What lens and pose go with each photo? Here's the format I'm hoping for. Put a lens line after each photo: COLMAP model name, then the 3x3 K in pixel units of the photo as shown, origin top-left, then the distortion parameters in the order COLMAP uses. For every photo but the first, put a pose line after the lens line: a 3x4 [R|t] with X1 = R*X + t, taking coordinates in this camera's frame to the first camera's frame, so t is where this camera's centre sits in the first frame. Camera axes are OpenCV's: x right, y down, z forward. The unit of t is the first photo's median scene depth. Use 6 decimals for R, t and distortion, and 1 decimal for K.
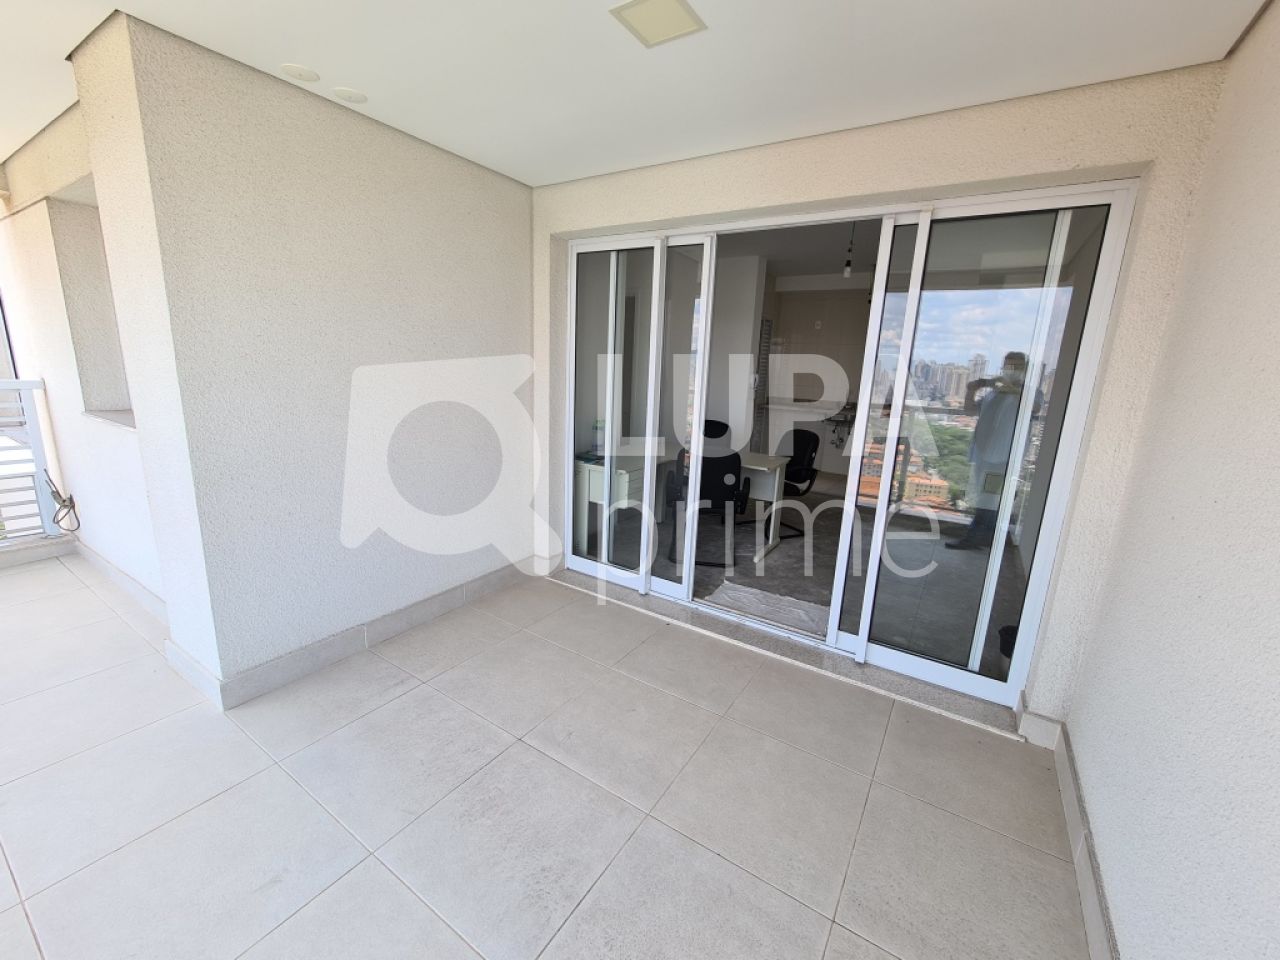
lens RADIAL K [[521.5, 0, 644.0], [0, 521.5, 480.6], [0, 0, 1]] dist [-0.004555, 0.000862]
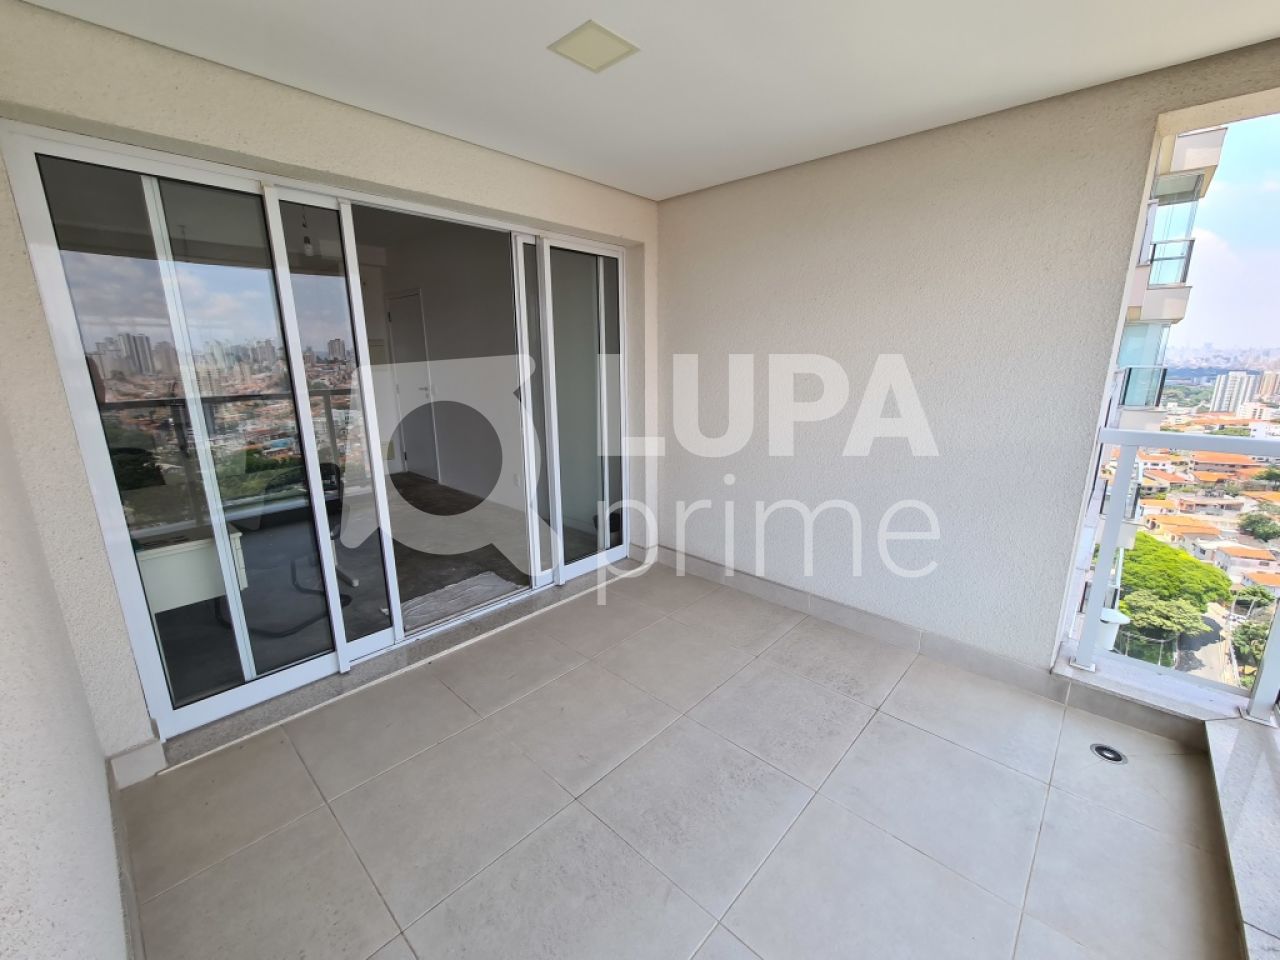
lens RADIAL K [[524.3, 0, 645.6], [0, 524.3, 477.7], [0, 0, 1]] dist [0.001297, 0.000558]
pose [[0.172422, -0.264422, 0.948868, -0.594100], [0.231321, 0.947226, 0.221930, -0.118774], [-0.957476, 0.181228, 0.224490, 0.385535]]
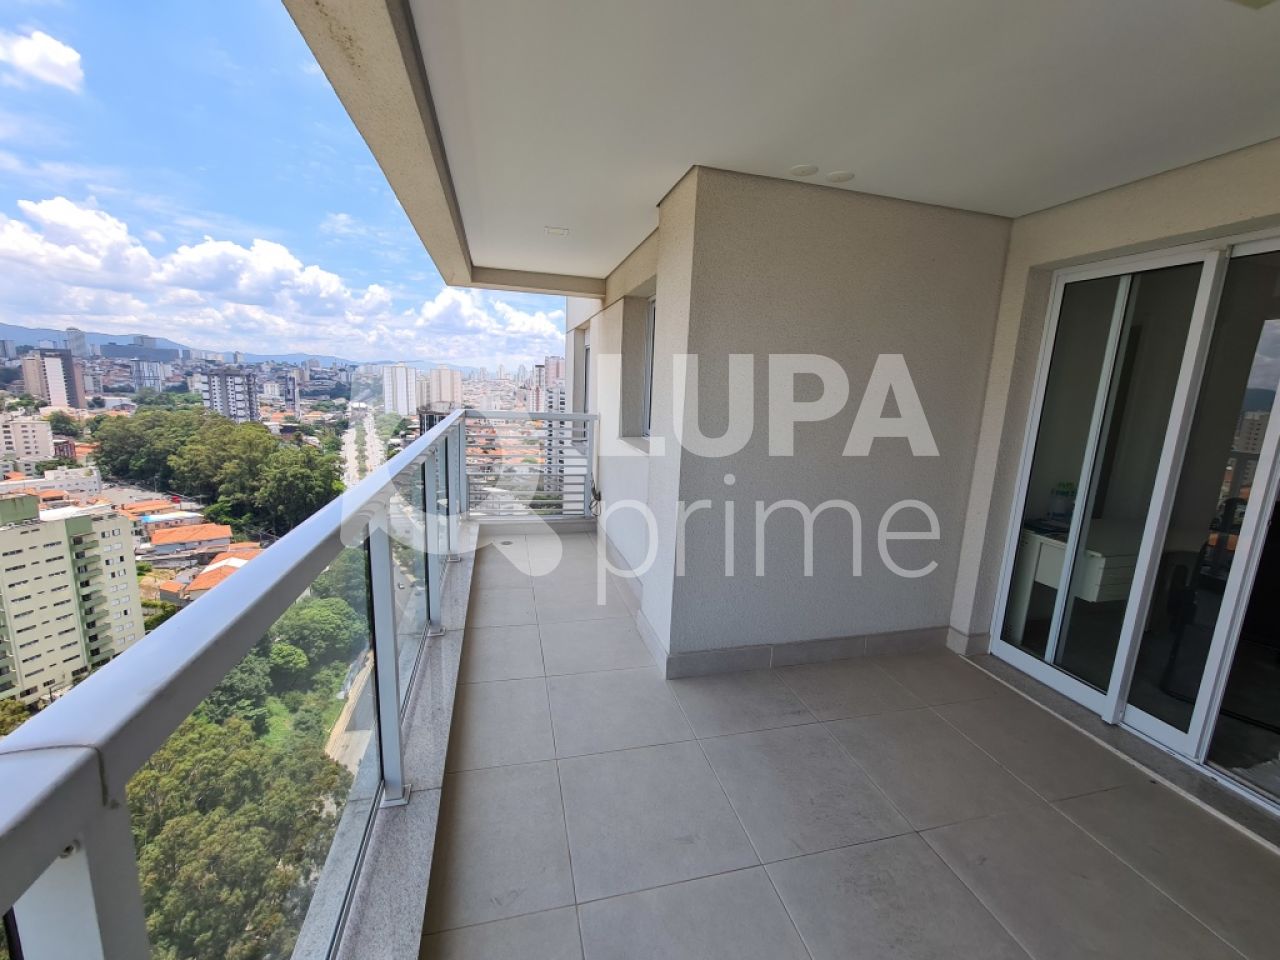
lens RADIAL K [[521.5, 0, 644.0], [0, 521.5, 480.6], [0, 0, 1]] dist [-0.004555, 0.000862]
pose [[0.735991, 0.112146, -0.667638, -0.035813], [-0.161371, 0.986819, -0.012131, -0.007442], [0.657477, 0.116666, 0.744387, -0.027090]]
